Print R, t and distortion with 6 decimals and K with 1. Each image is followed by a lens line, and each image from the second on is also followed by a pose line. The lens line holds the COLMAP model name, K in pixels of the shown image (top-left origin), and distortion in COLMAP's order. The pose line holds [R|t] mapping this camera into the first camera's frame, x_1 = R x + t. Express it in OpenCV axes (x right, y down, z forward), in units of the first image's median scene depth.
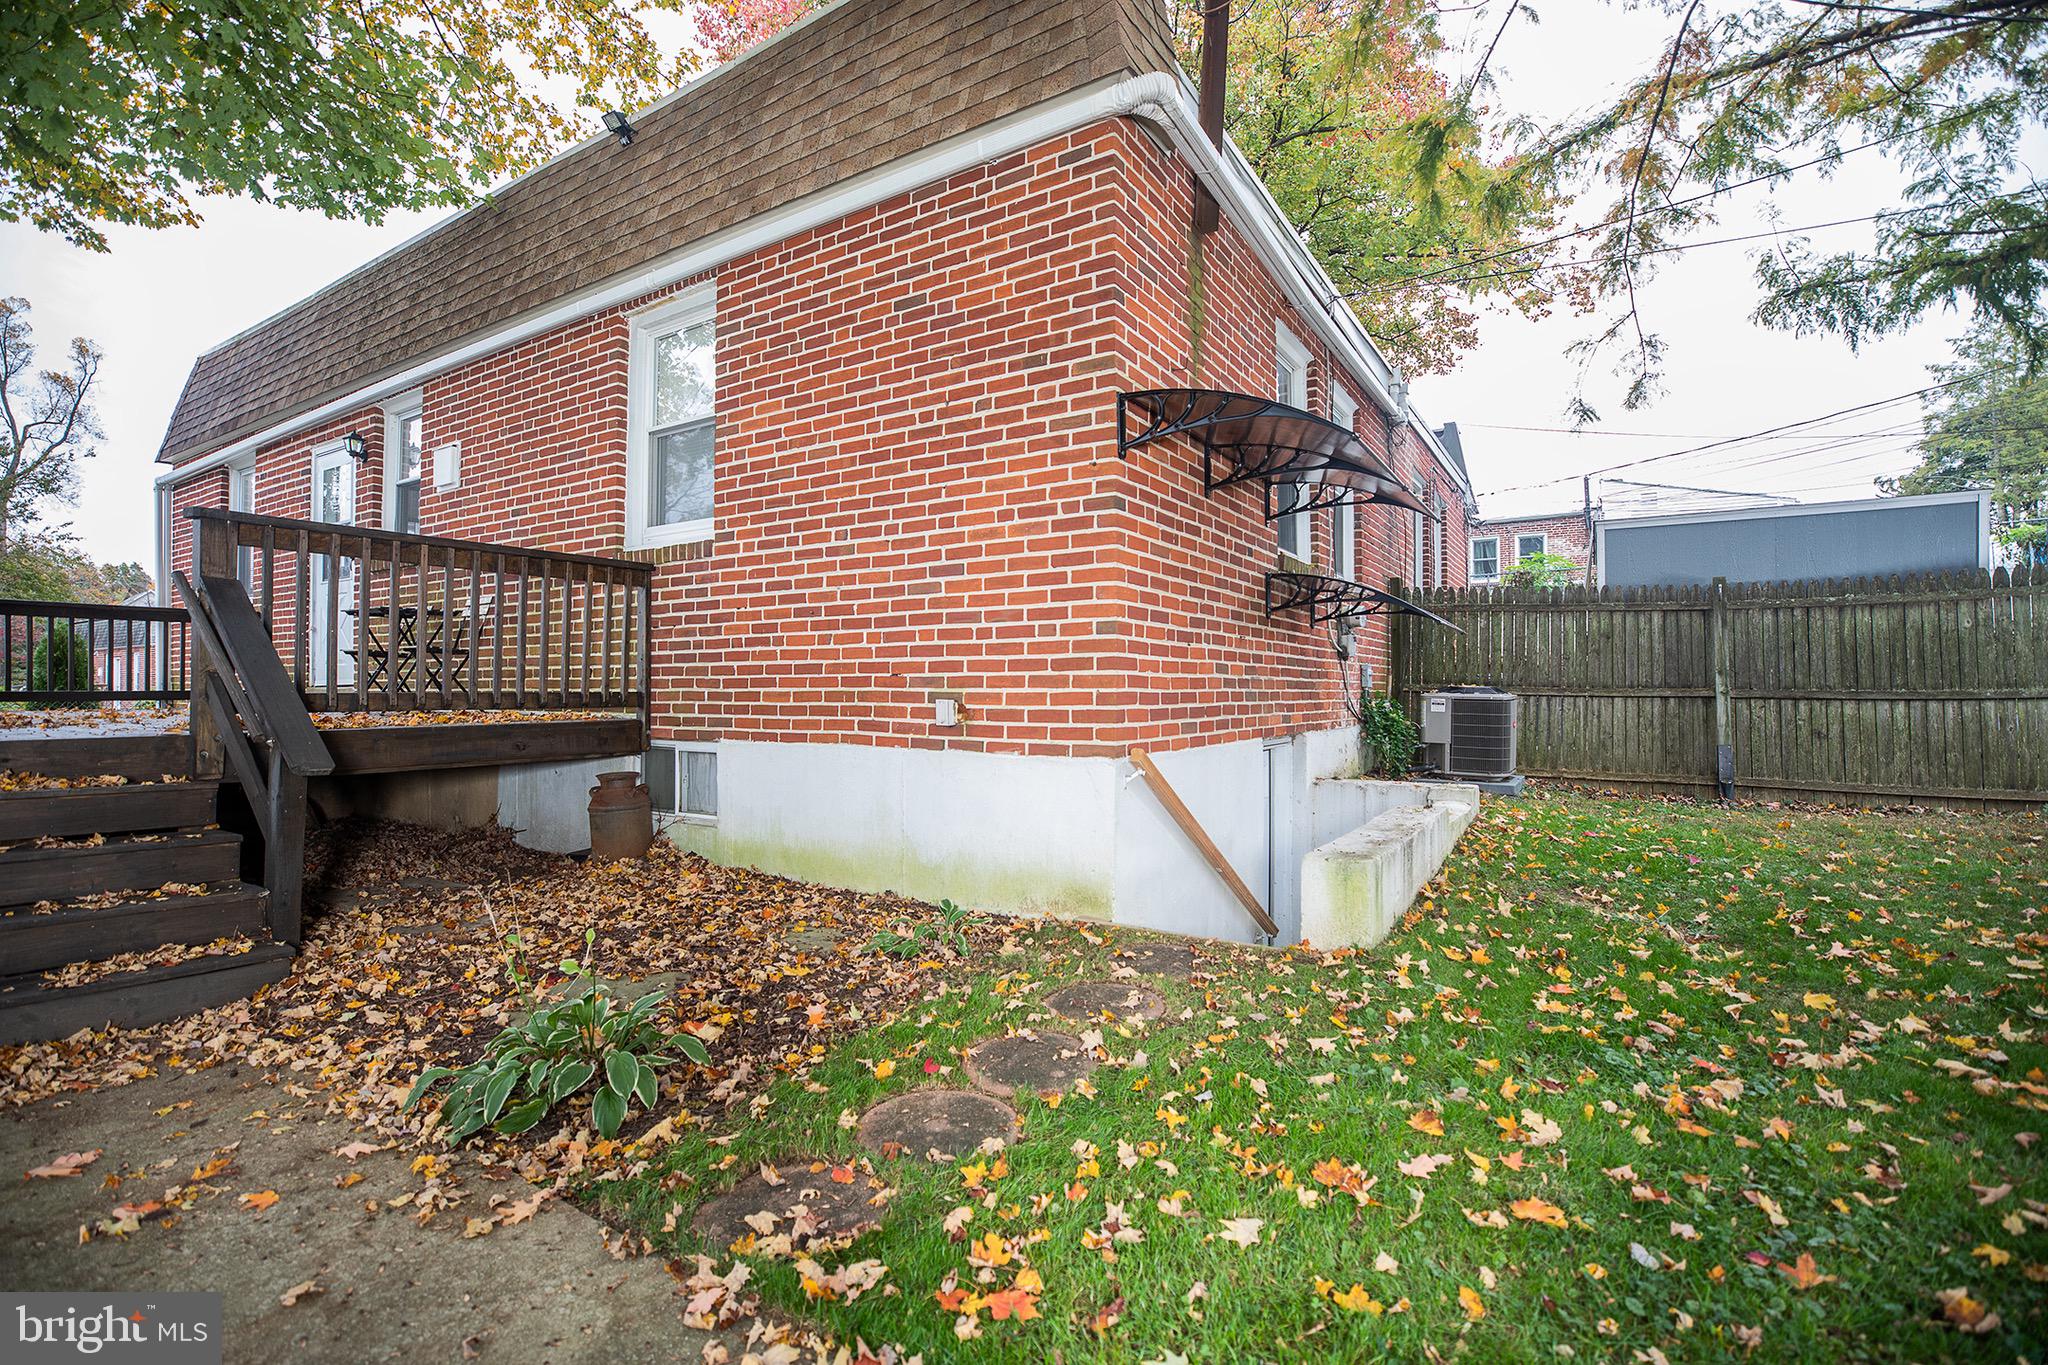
lens RADIAL K [[942.4, 0, 1024.0], [0, 942.4, 682.5], [0, 0, 1]] dist [-0.046953, 0.010639]
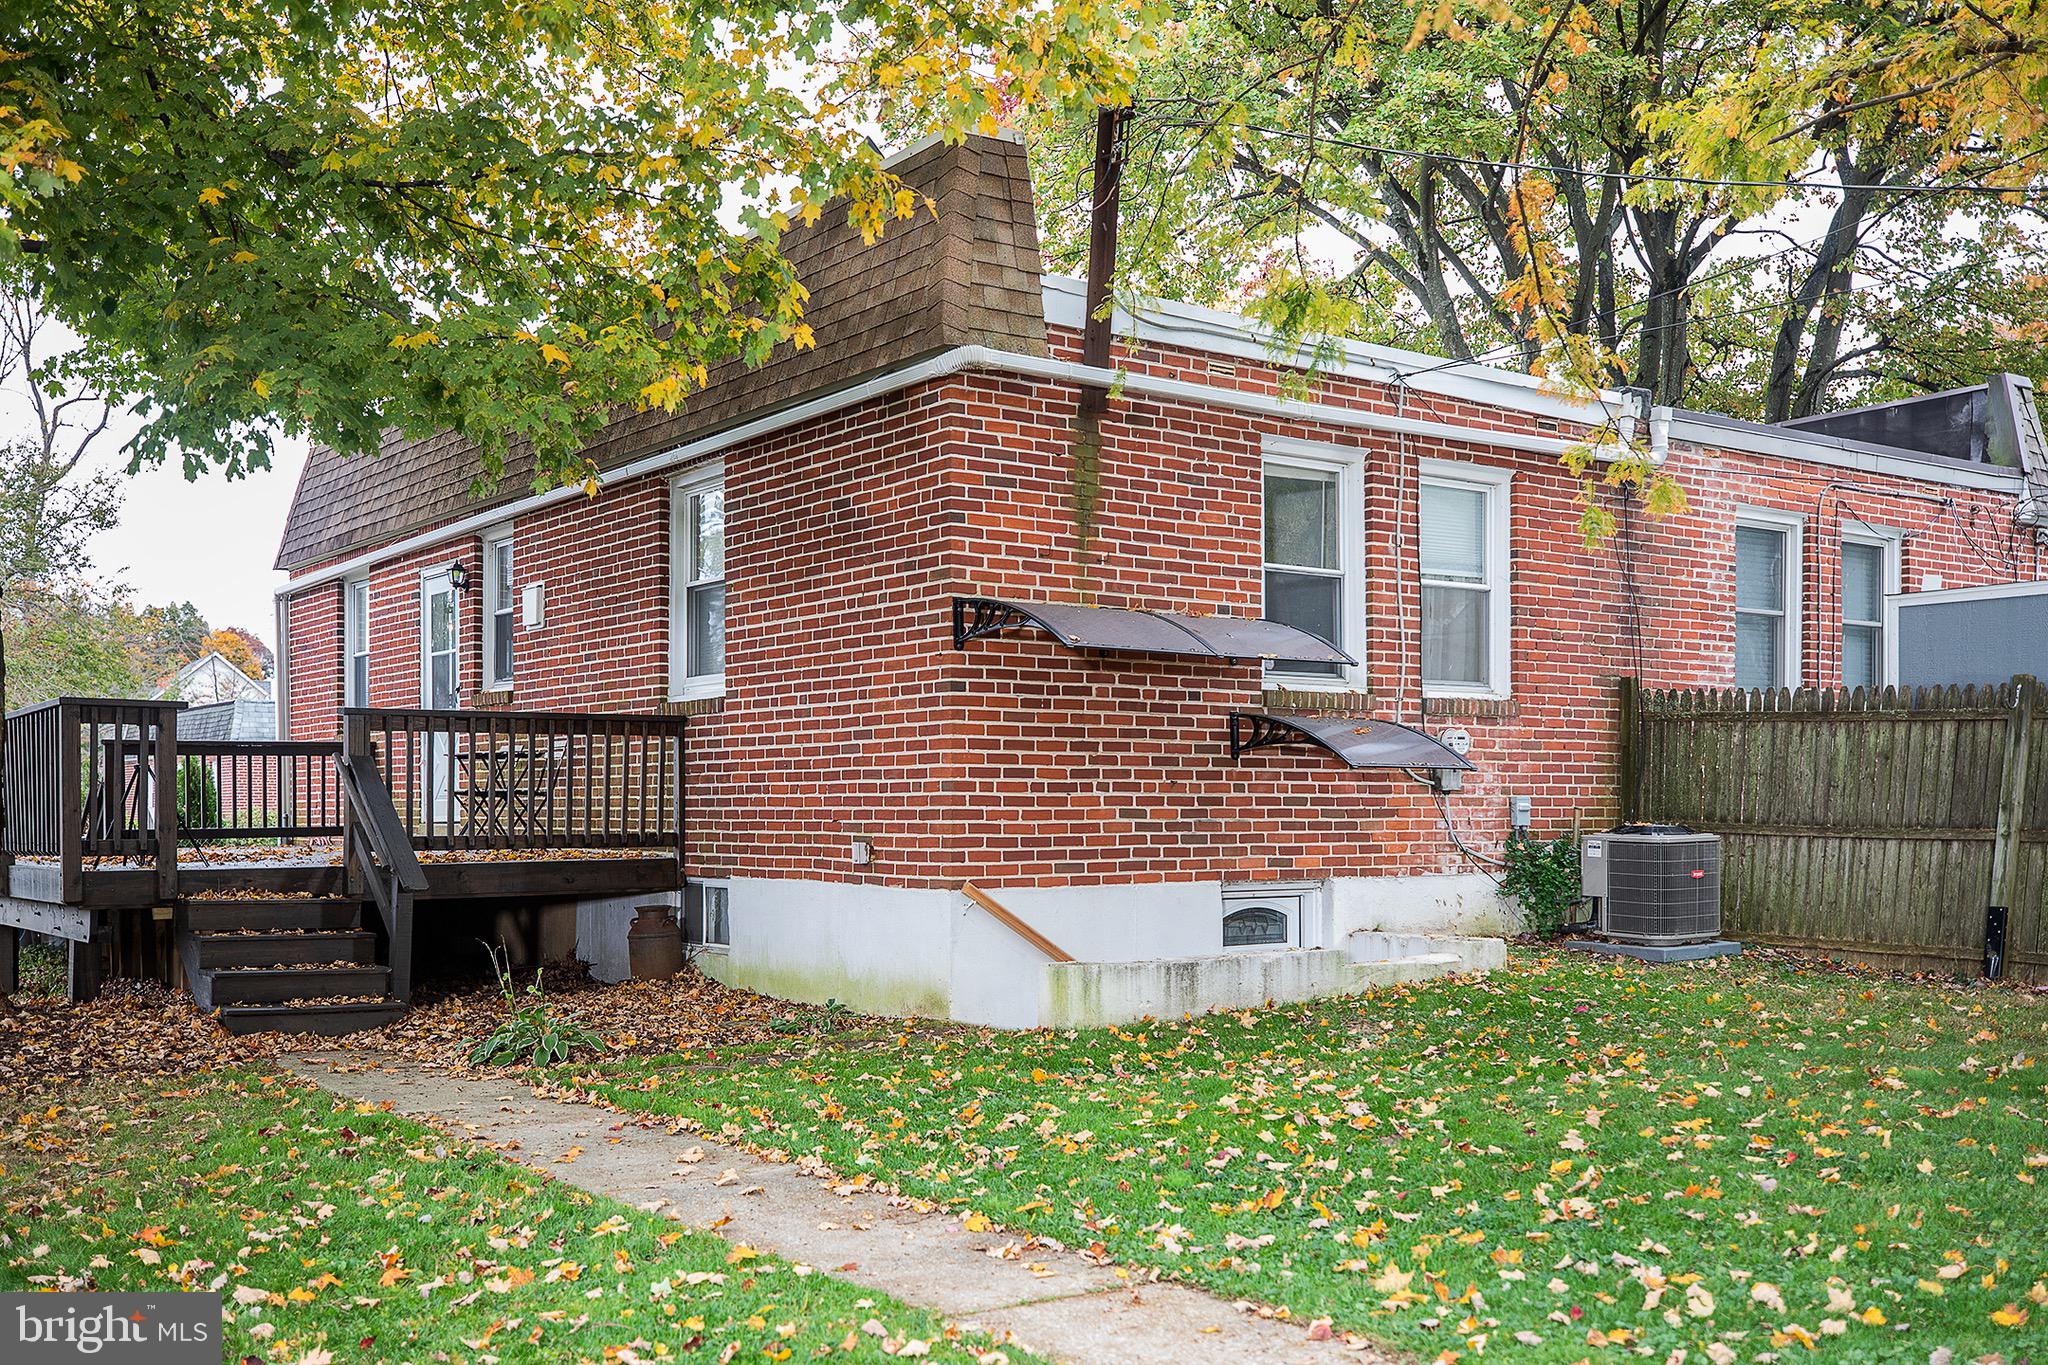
lens RADIAL K [[1998.7, 0, 1024.9], [0, 1998.7, 810.2], [0, 0, 1]] dist [-0.008373, -0.001181]
pose [[0.930978, -0.000981, -0.365073, 0.805475], [0.004715, 0.999945, 0.009339, -0.035356], [0.365044, -0.010415, 0.930932, -1.003502]]
